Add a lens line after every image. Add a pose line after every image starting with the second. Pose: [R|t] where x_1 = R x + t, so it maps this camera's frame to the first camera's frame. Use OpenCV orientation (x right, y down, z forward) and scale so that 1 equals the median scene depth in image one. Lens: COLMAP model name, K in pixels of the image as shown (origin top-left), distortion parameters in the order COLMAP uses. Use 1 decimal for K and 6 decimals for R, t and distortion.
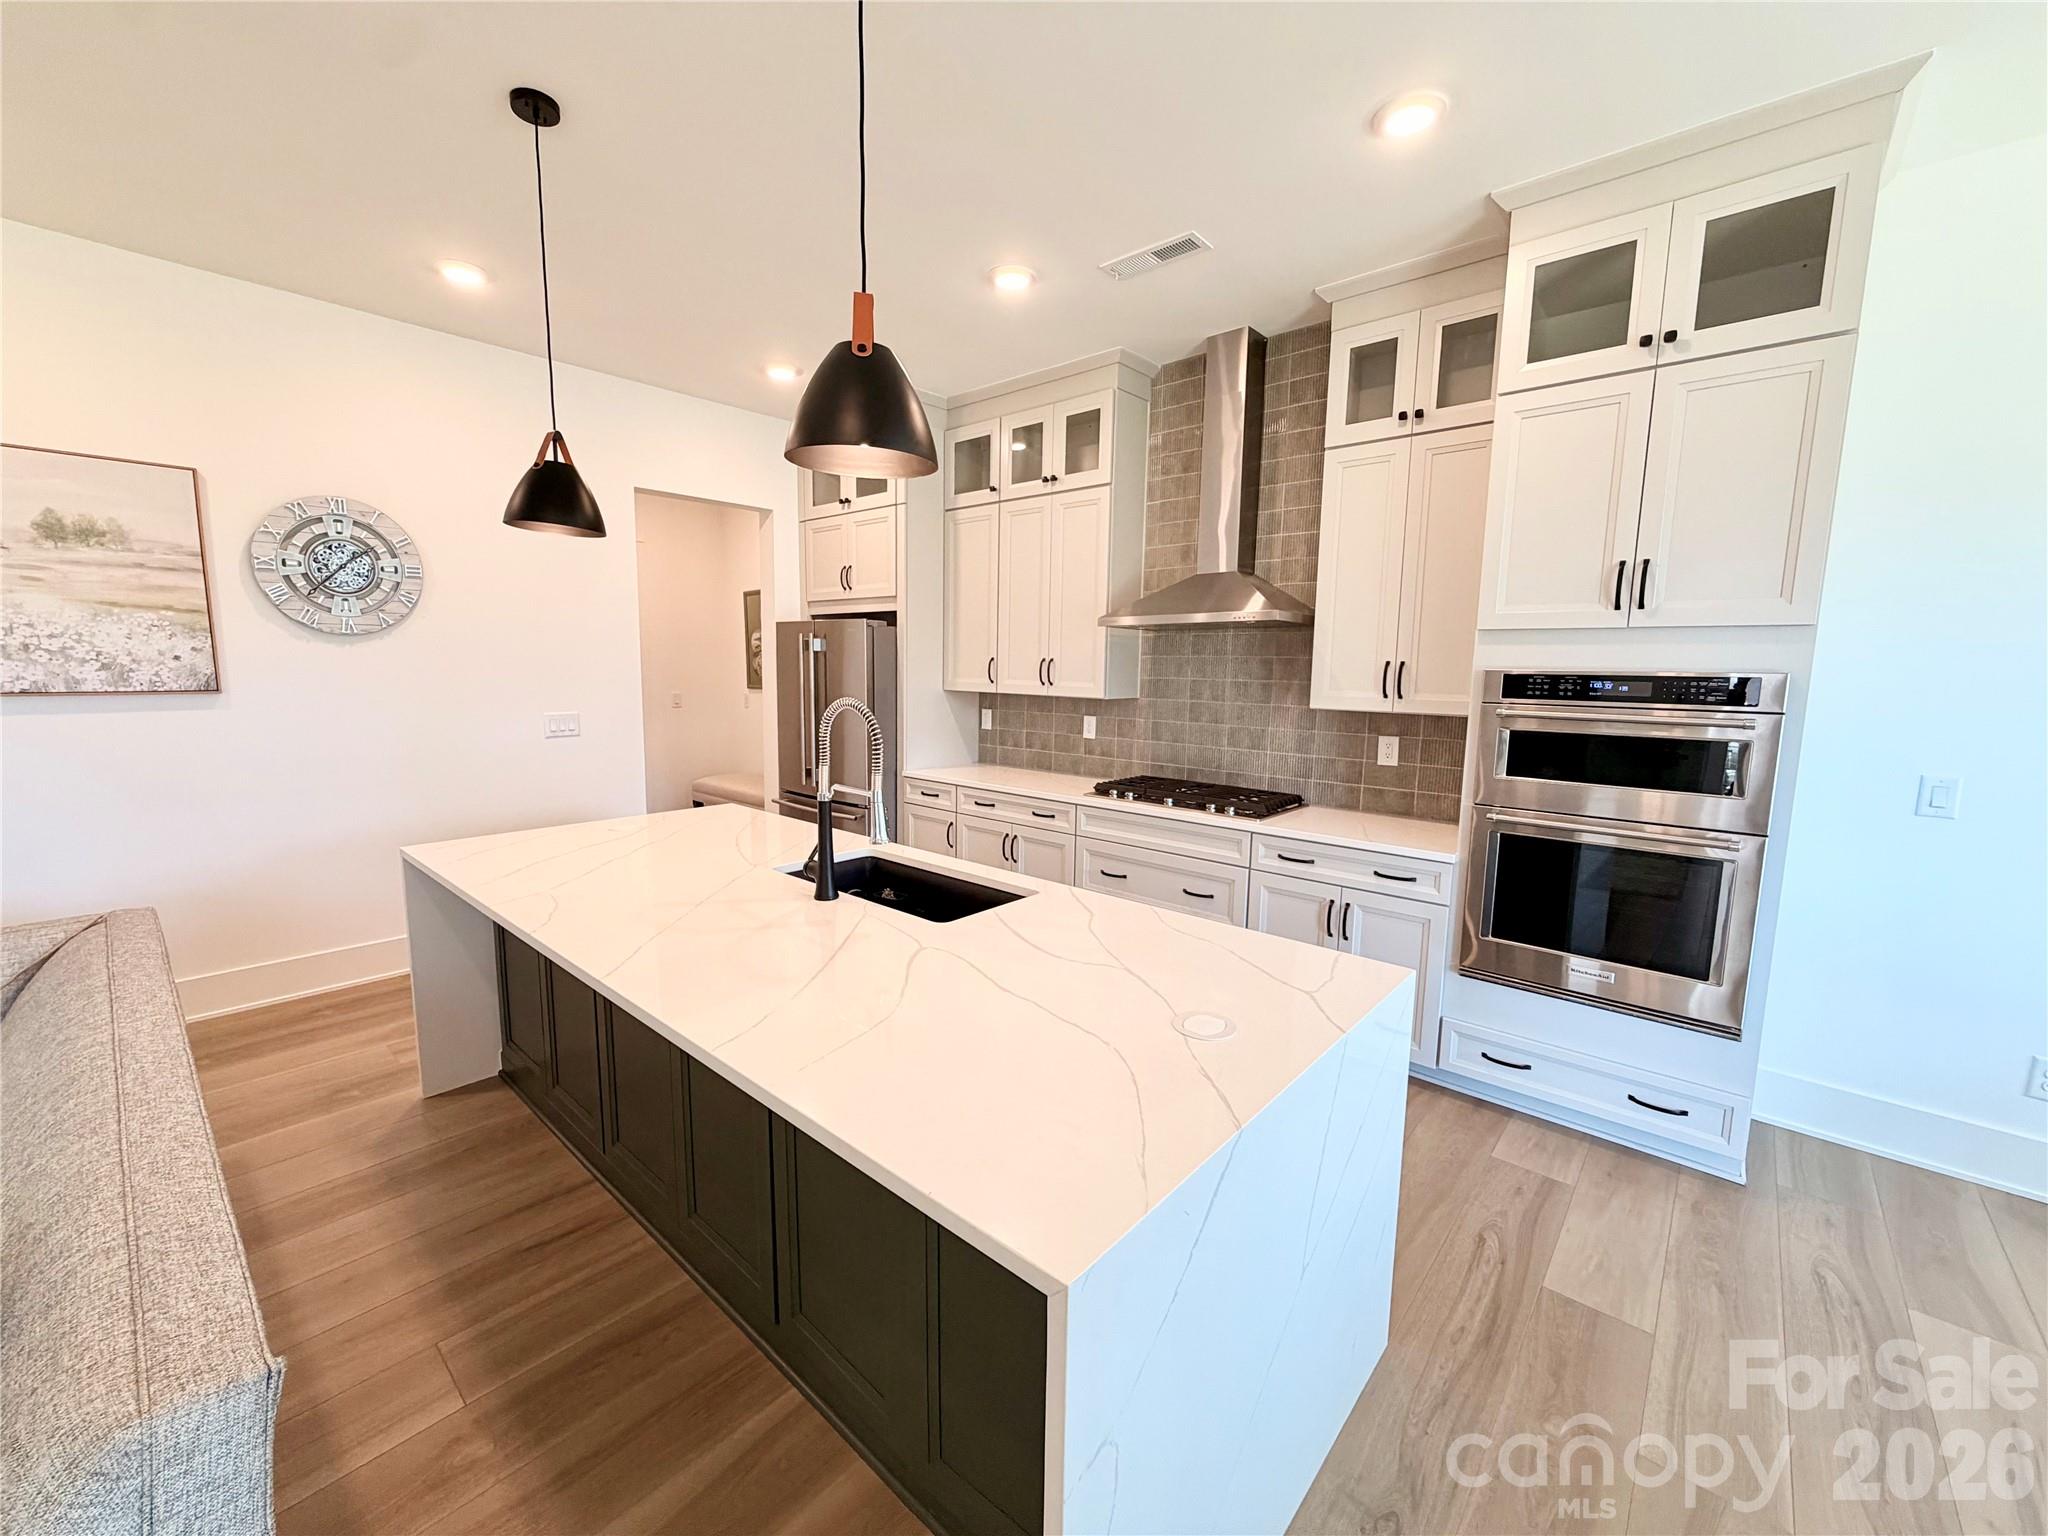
lens RADIAL K [[818.2, 0, 1024.0], [0, 818.2, 768.0], [0, 0, 1]] dist [0.001589, -0.000014]
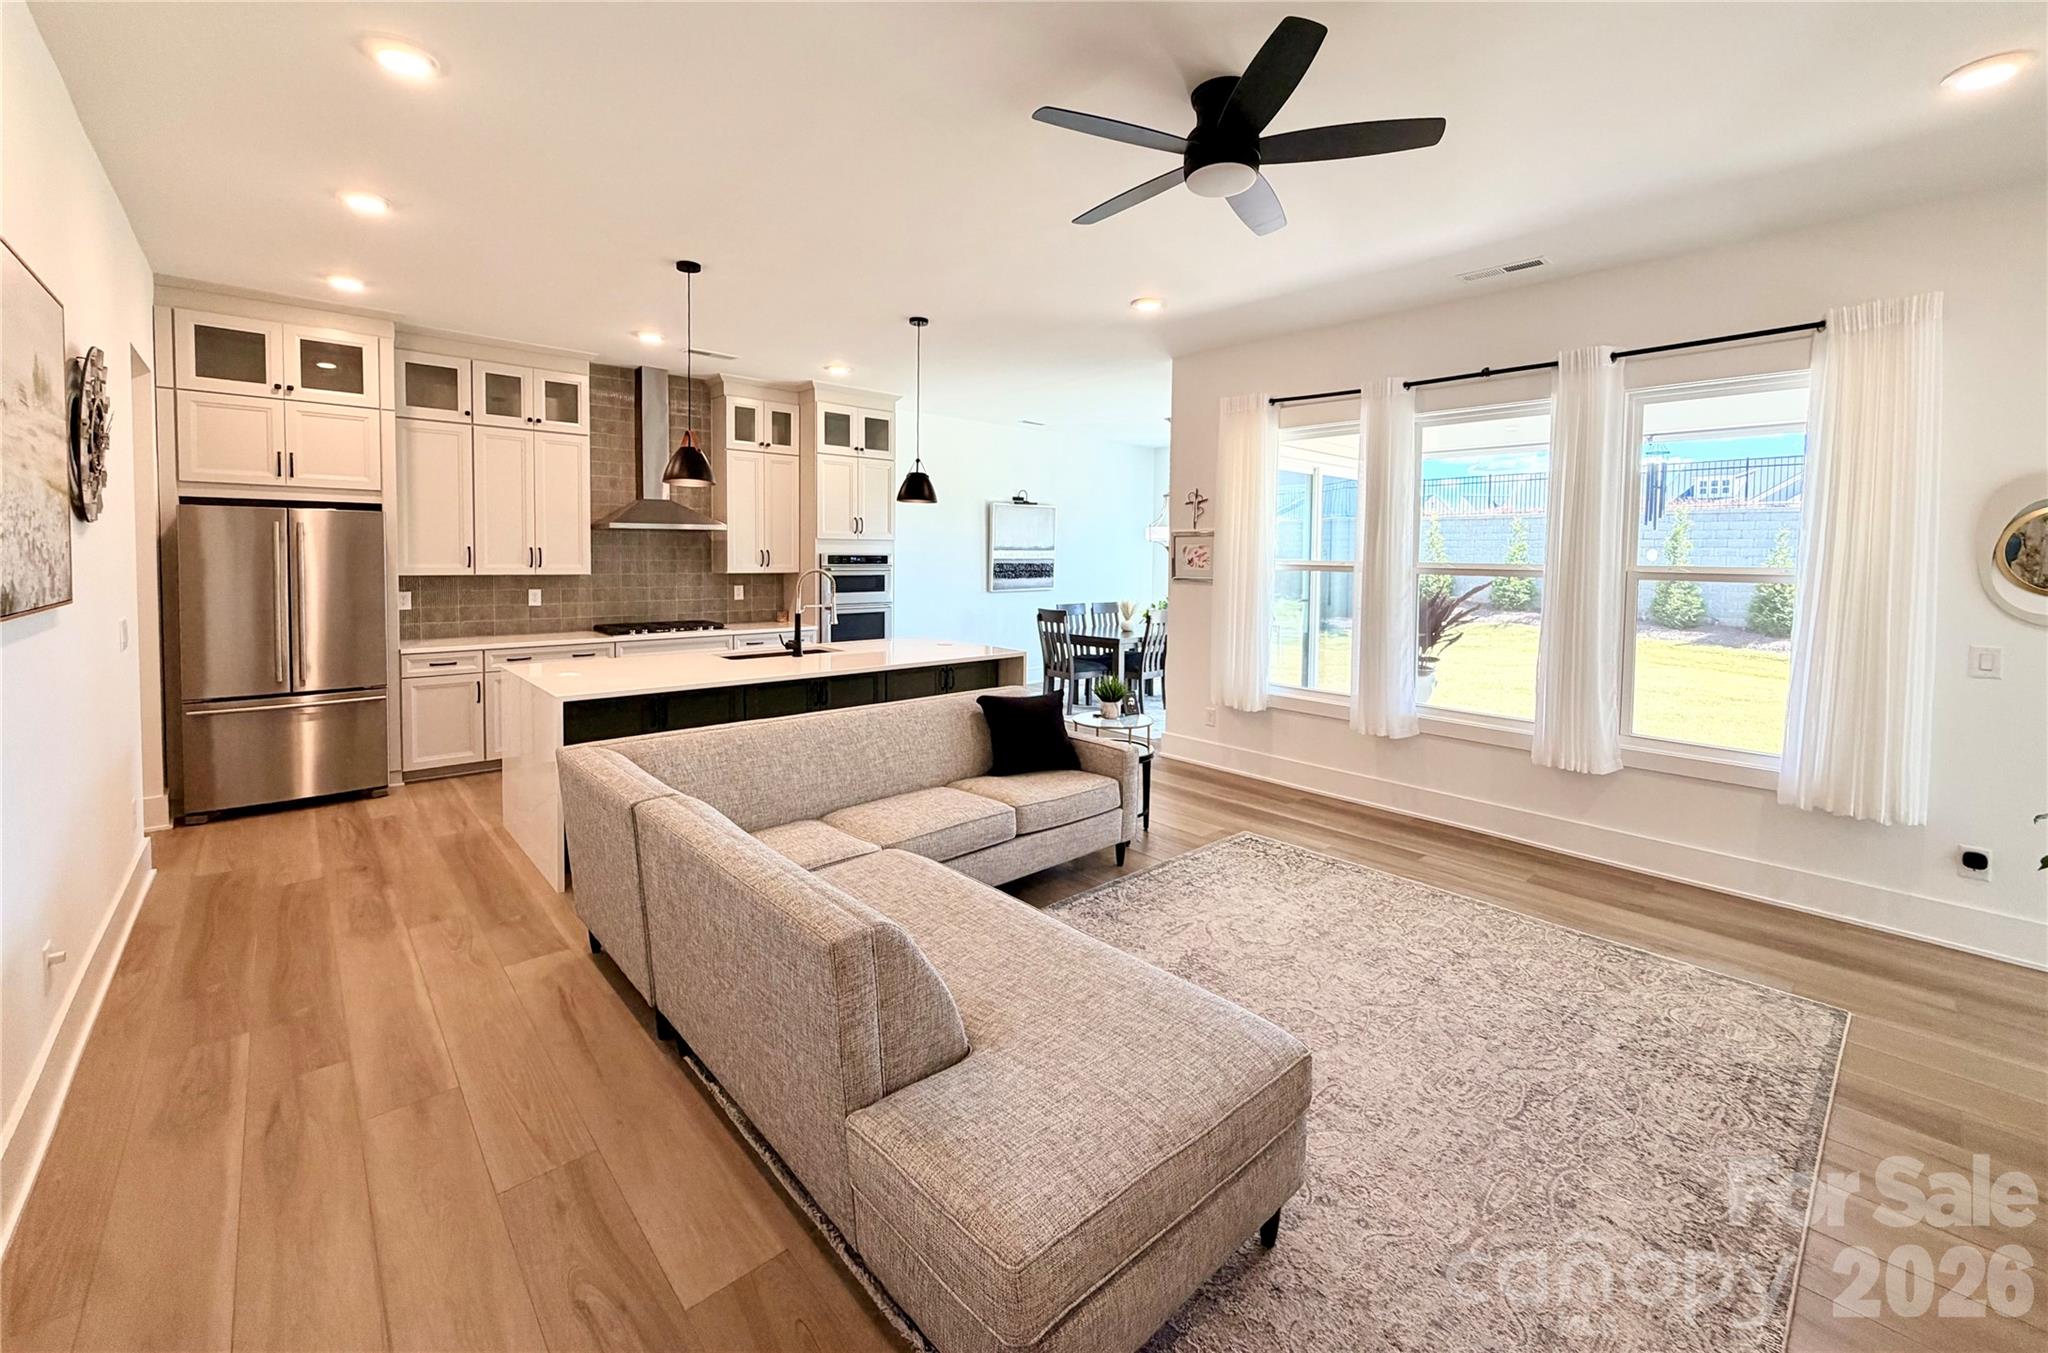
lens RADIAL K [[815.7, 0, 1012.6], [0, 815.7, 565.9], [0, 0, 1]] dist [0.001419, 0.000072]
pose [[0.112400, -0.025654, 0.993332, -1.645742], [0.120809, 0.992604, 0.011965, -0.031233], [-0.986292, 0.118659, 0.114668, 0.079718]]
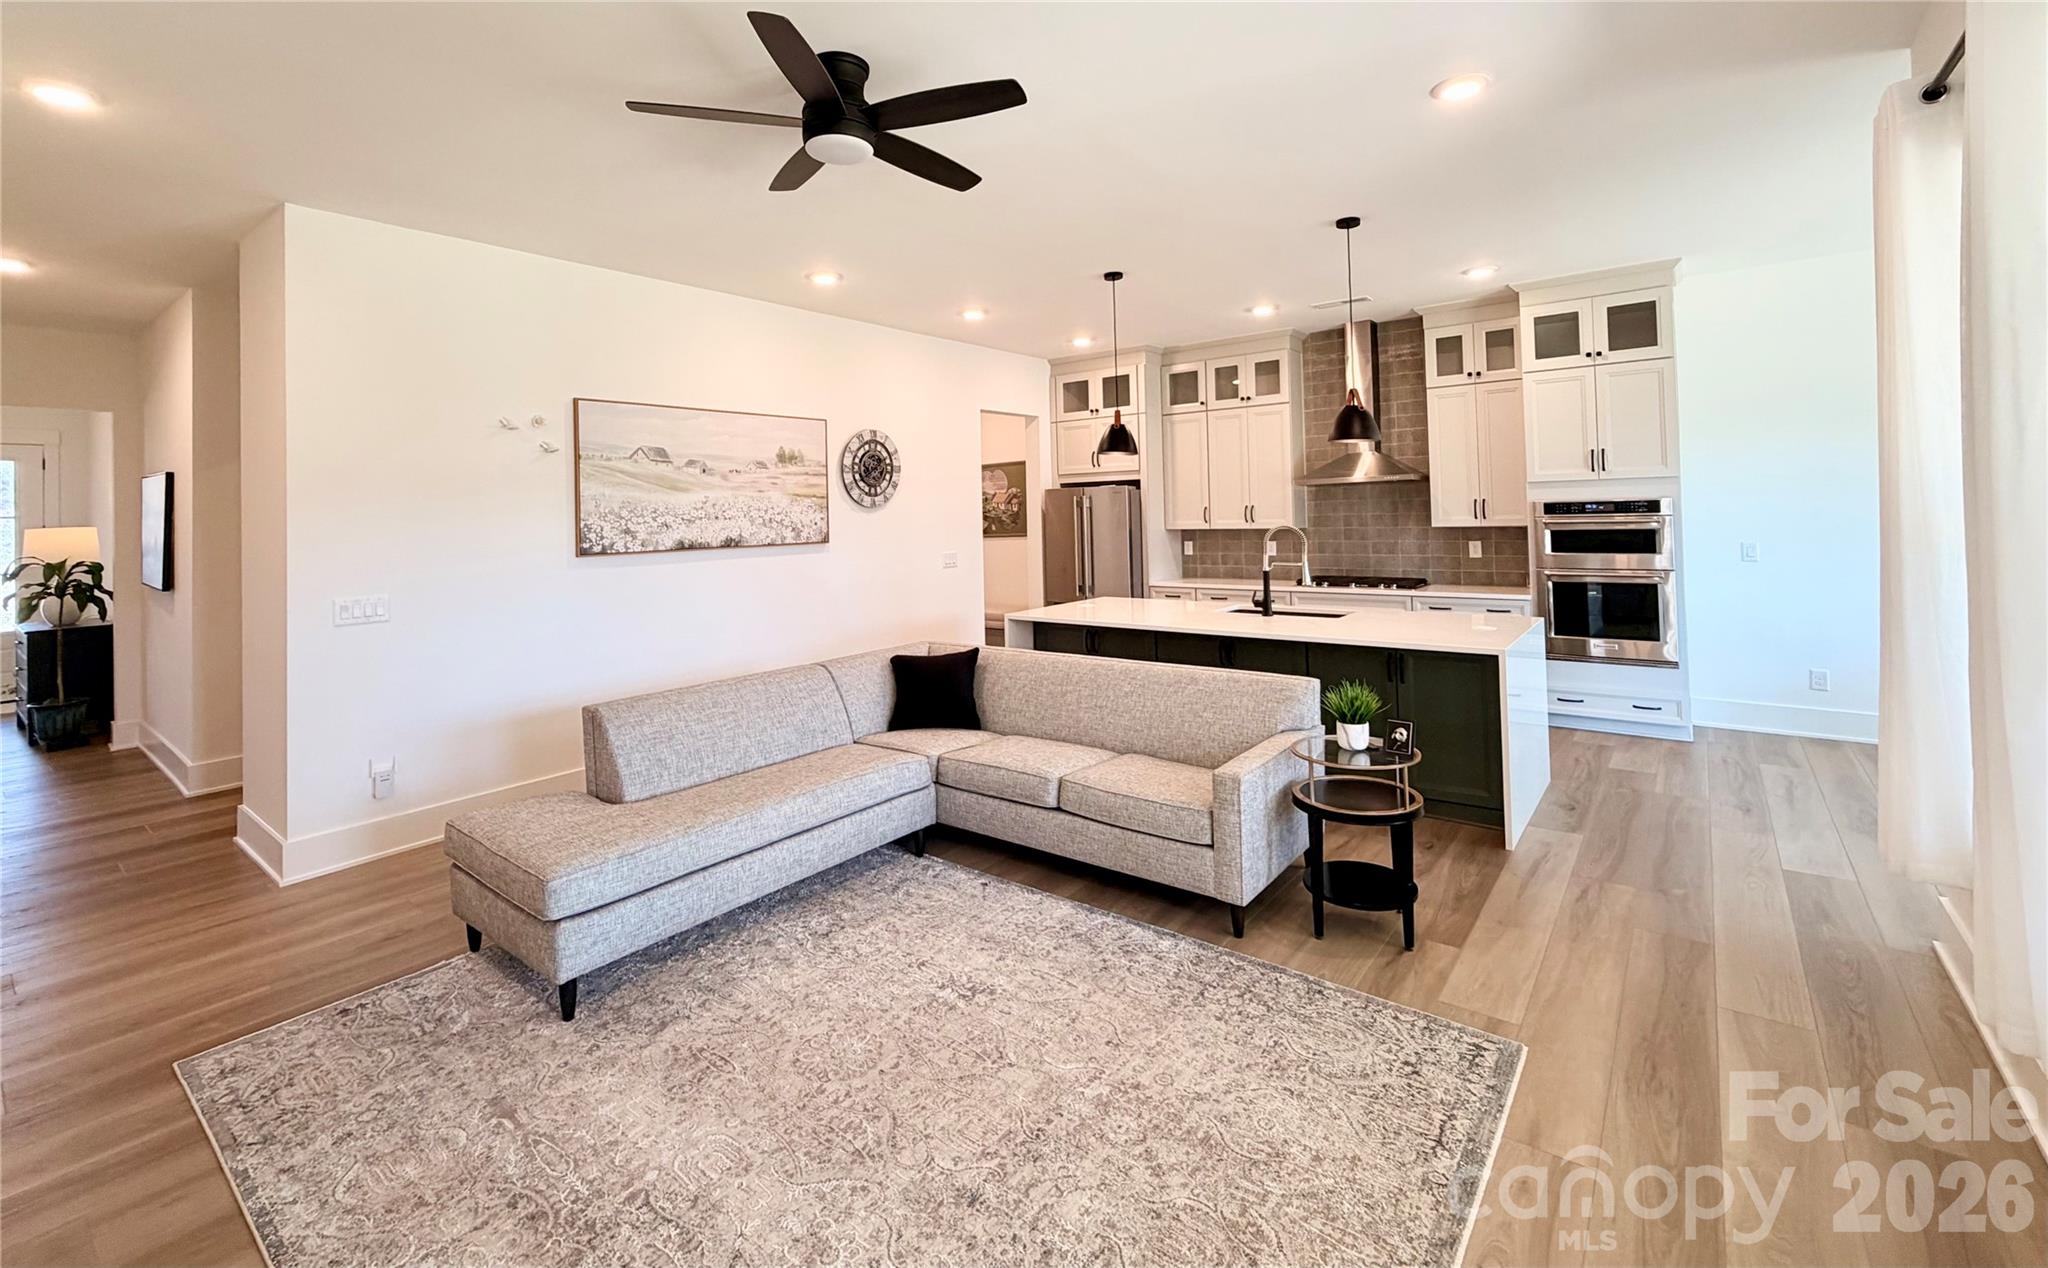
lens RADIAL K [[865.4, 0, 1021.2], [0, 865.4, 496.6], [0, 0, 1]] dist [-0.000745, -0.000092]
pose [[0.997362, -0.038035, 0.061820, -0.696852], [0.046850, 0.987868, -0.148057, 0.105190], [-0.055439, 0.150563, 0.987045, -0.874268]]
